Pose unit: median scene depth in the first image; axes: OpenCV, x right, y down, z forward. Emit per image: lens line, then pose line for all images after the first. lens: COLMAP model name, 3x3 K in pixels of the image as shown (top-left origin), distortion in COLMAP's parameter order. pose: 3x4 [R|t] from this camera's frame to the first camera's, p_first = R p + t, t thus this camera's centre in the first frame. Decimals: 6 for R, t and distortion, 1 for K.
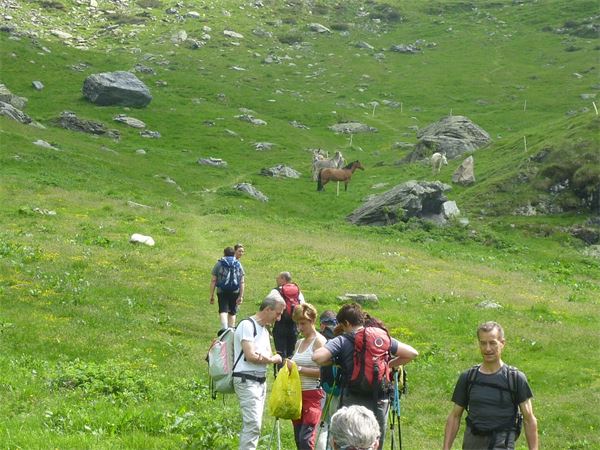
lens RADIAL K [[2238.3, 0, 300.7], [0, 2238.3, 225.3], [0, 0, 1]] dist [-0.066201, 0.000000]
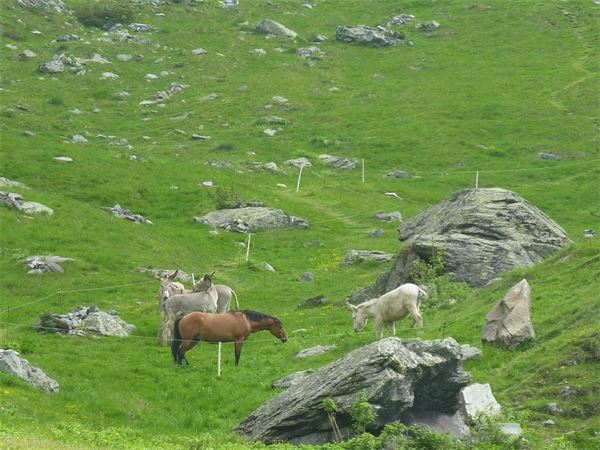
lens RADIAL K [[2238.3, 0, 300.2], [0, 2238.3, 224.4], [0, 0, 1]] dist [-0.066201, 0.000000]
pose [[0.998492, -0.014679, 0.052891, 0.009793], [0.016755, 0.999098, -0.039020, -0.025403], [-0.052271, 0.039847, 0.997838, 0.566647]]
